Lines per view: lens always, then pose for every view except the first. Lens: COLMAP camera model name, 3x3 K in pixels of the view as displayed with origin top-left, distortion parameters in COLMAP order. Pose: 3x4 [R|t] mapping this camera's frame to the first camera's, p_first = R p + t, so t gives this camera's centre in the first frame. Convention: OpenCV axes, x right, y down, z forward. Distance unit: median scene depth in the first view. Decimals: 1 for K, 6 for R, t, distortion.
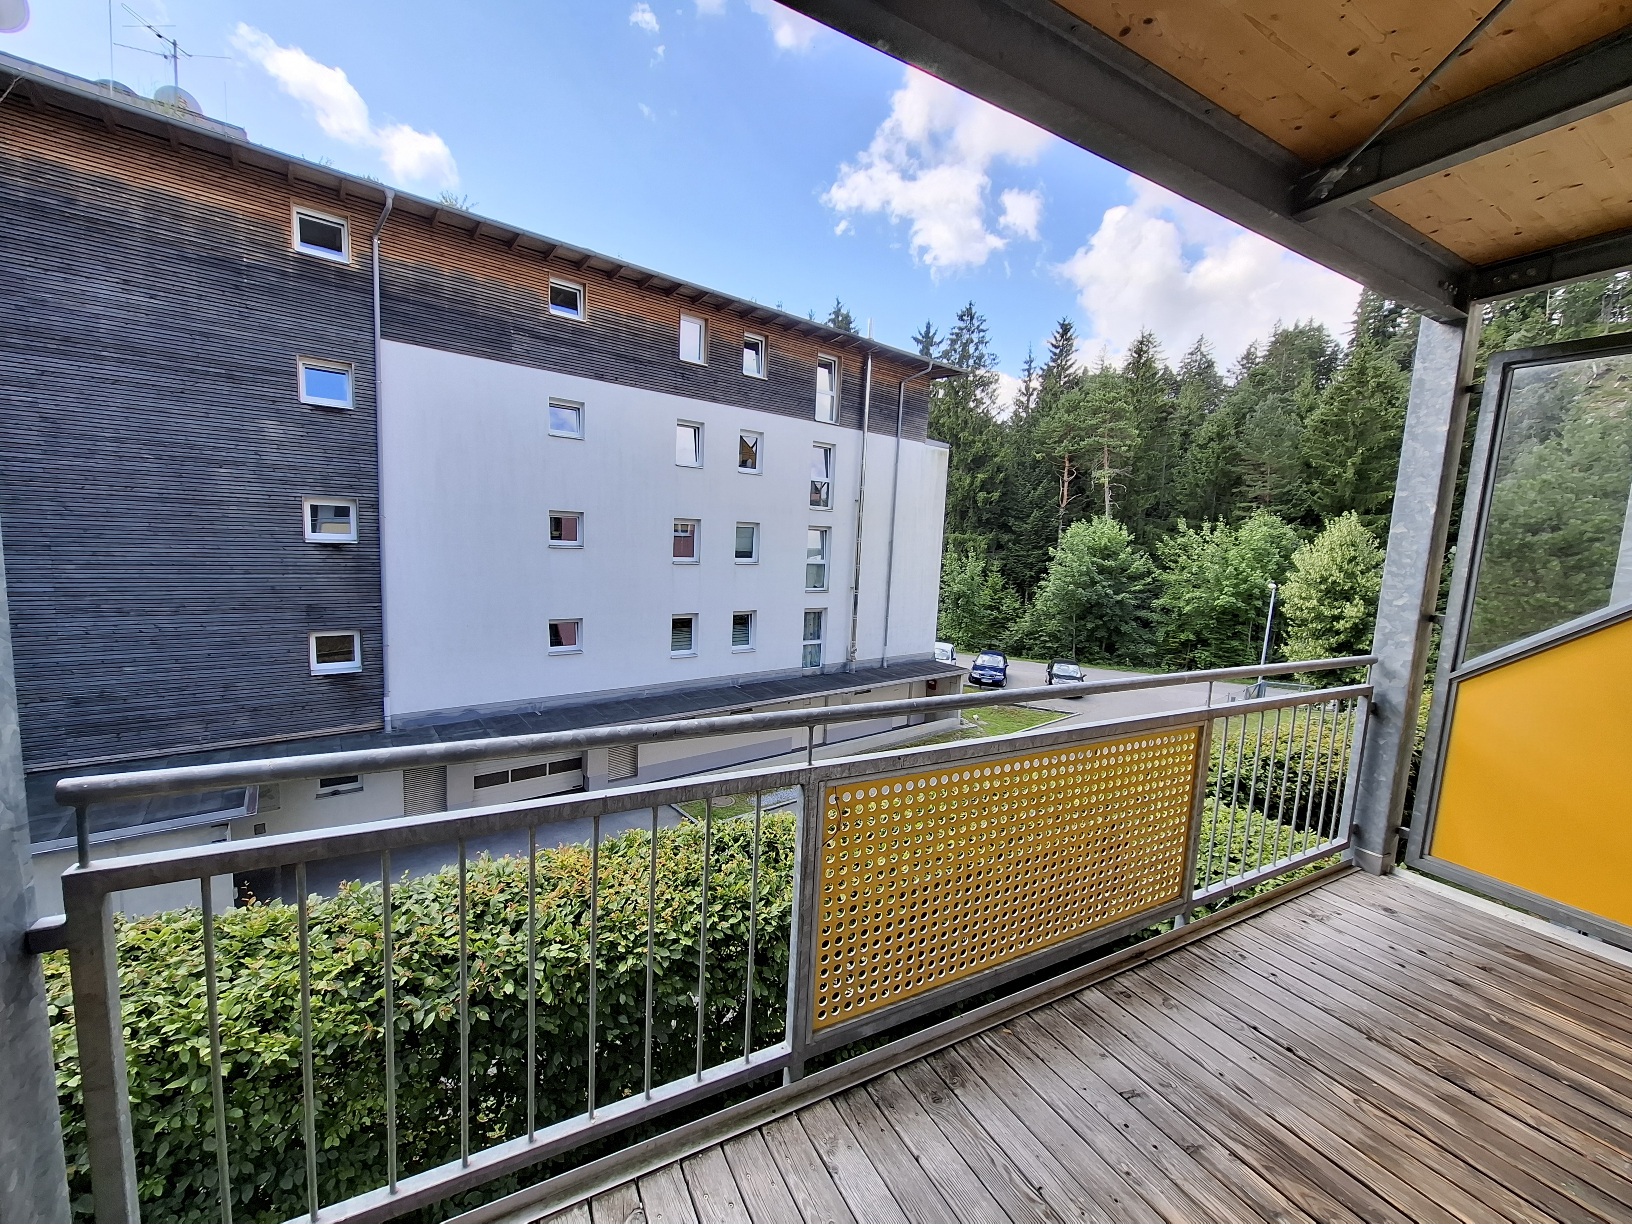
lens RADIAL K [[643.2, 0, 821.2], [0, 643.2, 610.0], [0, 0, 1]] dist [-0.003123, -0.000053]
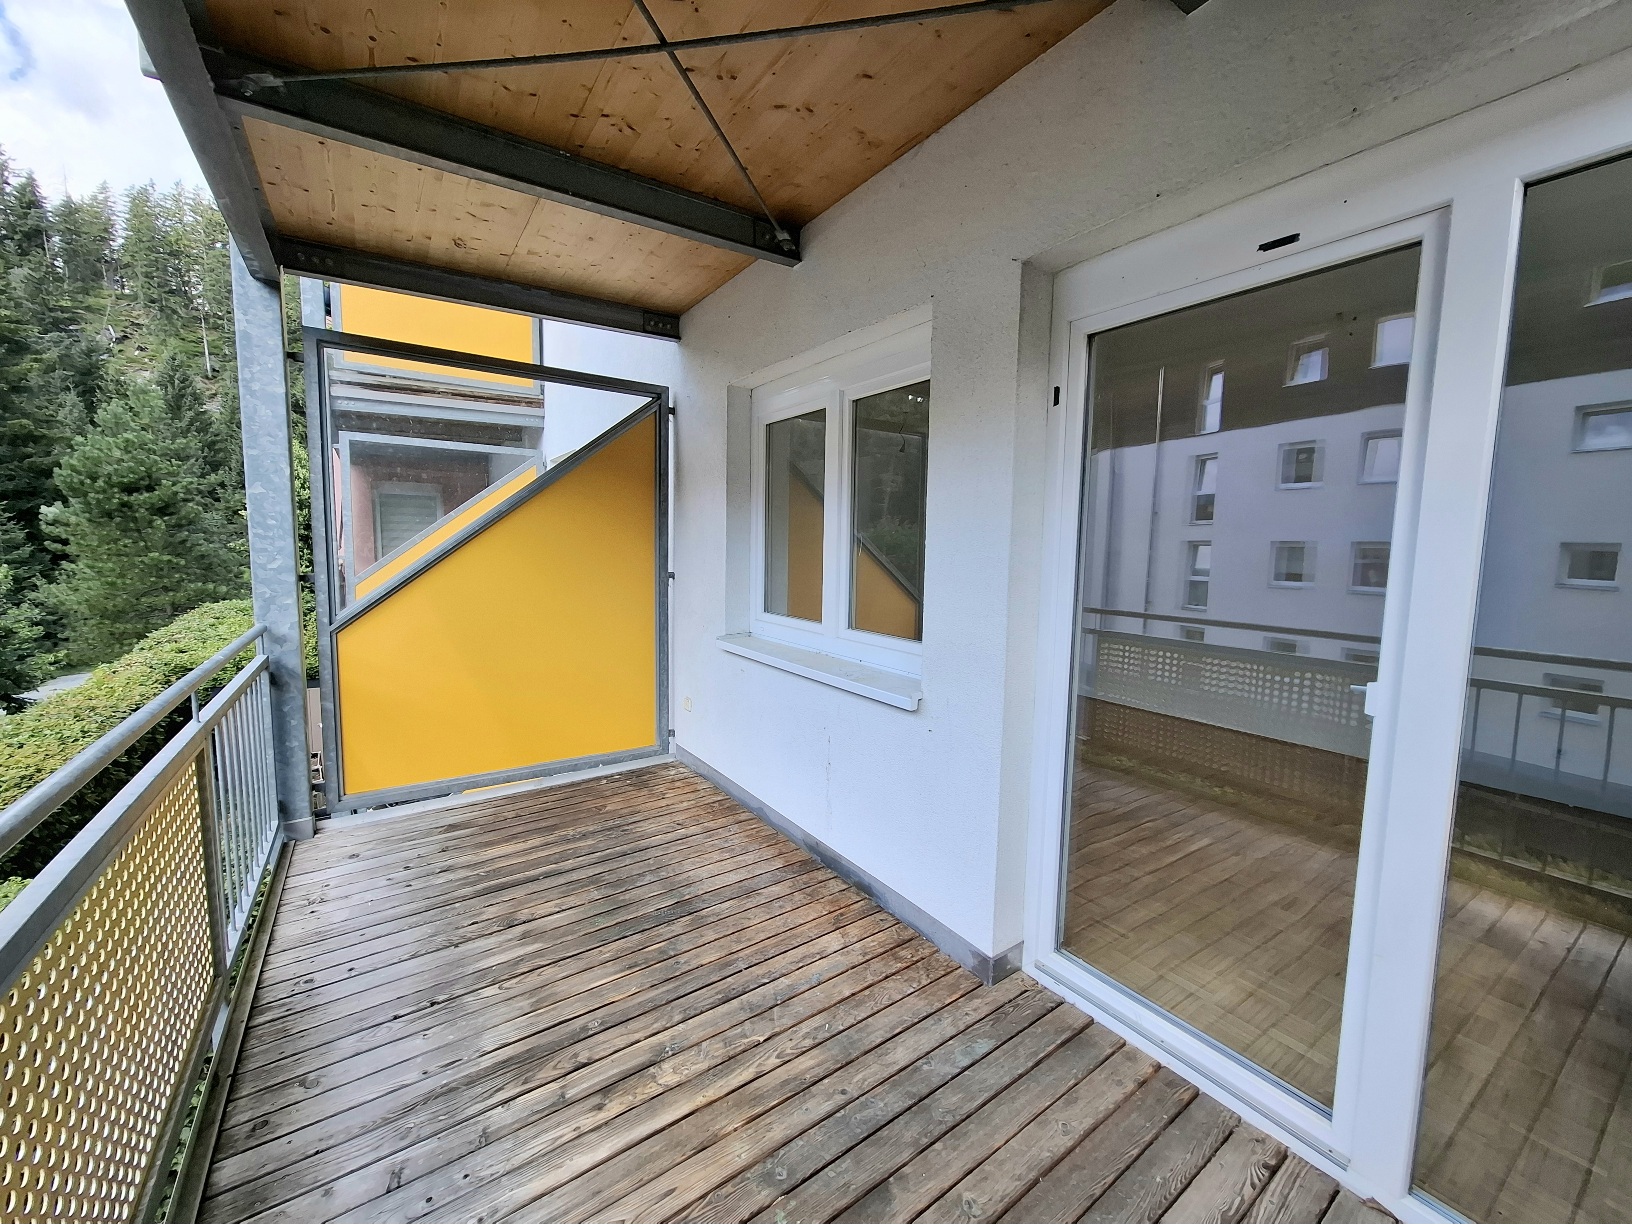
lens RADIAL K [[643.2, 0, 832.3], [0, 643.2, 609.5], [0, 0, 1]] dist [-0.003123, -0.000053]
pose [[-0.120386, -0.152925, 0.980878, -0.171824], [0.091998, 0.982093, 0.164405, -0.028913], [-0.988455, 0.110030, -0.104161, 0.274779]]
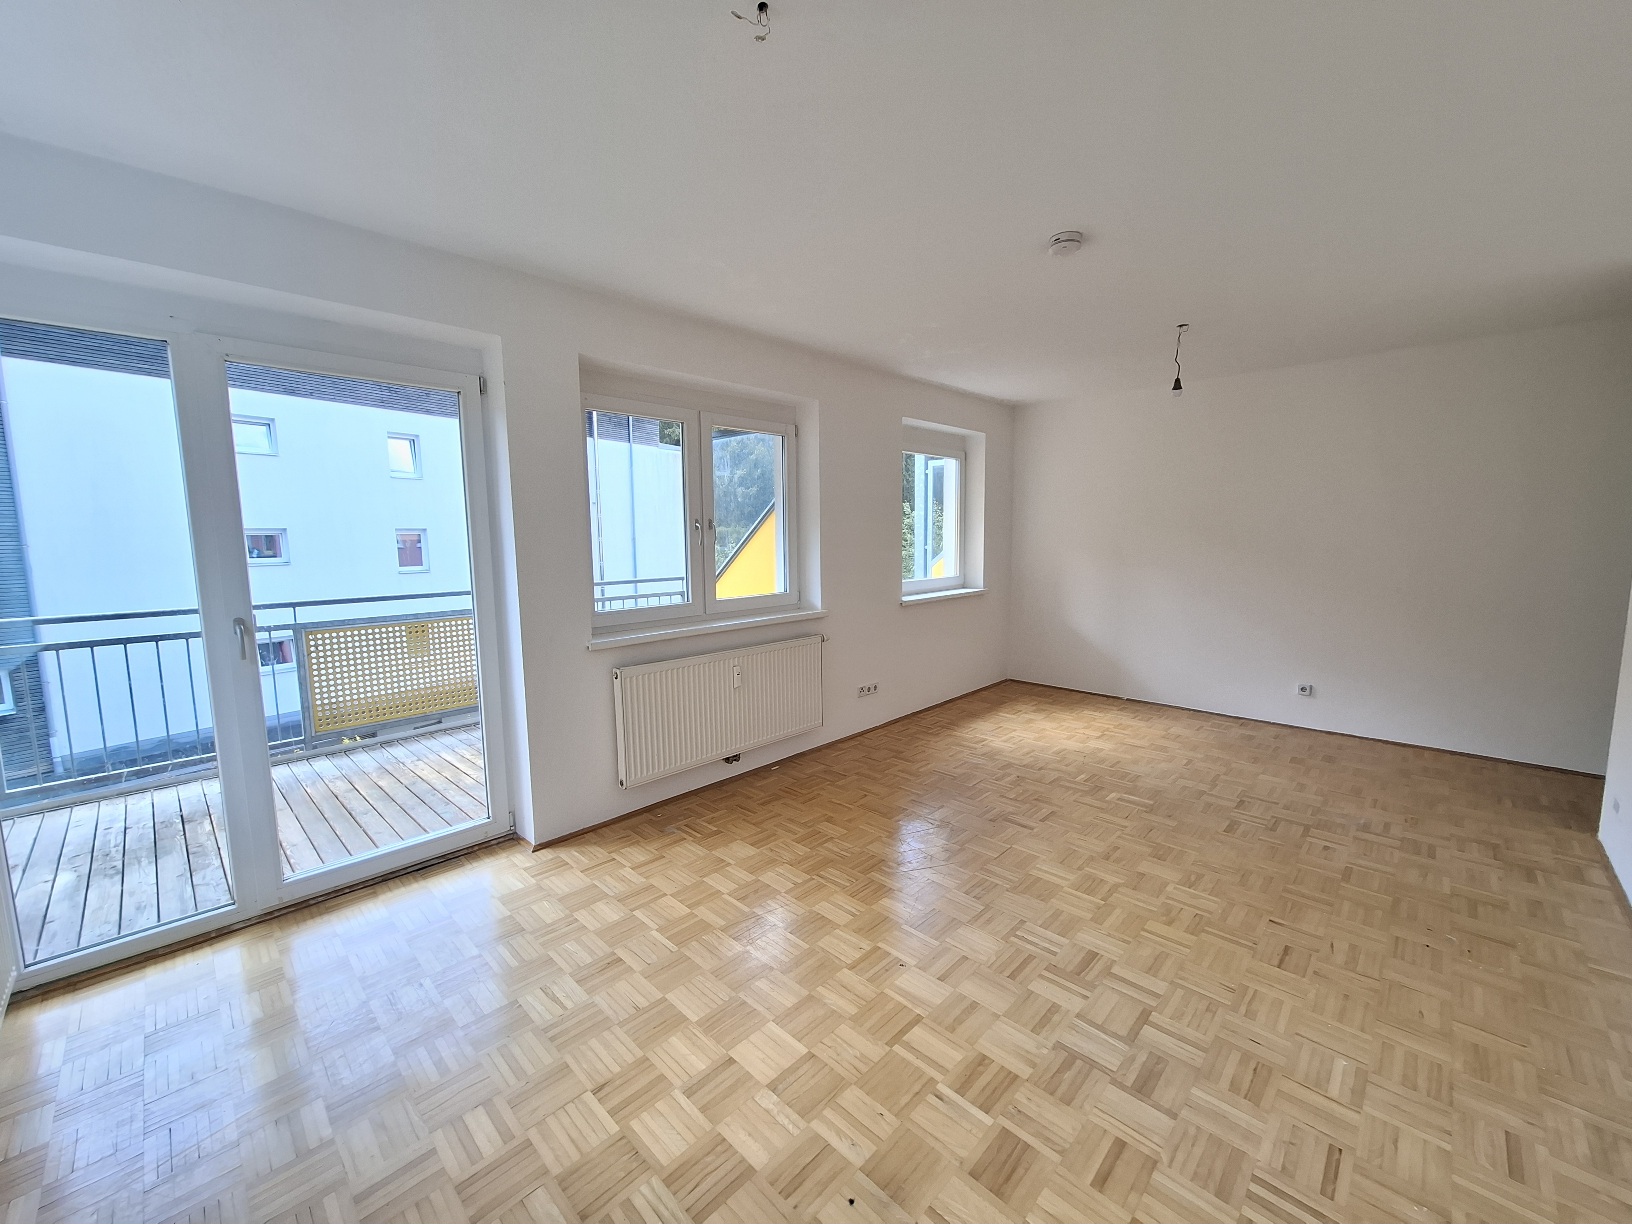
lens RADIAL K [[643.2, 0, 821.5], [0, 643.2, 609.7], [0, 0, 1]] dist [-0.003123, -0.000053]
pose [[0.950651, -0.095699, 0.295134, 0.585453], [0.093725, 0.995380, 0.020861, 0.155806], [-0.295767, 0.007830, 0.955228, -0.998896]]
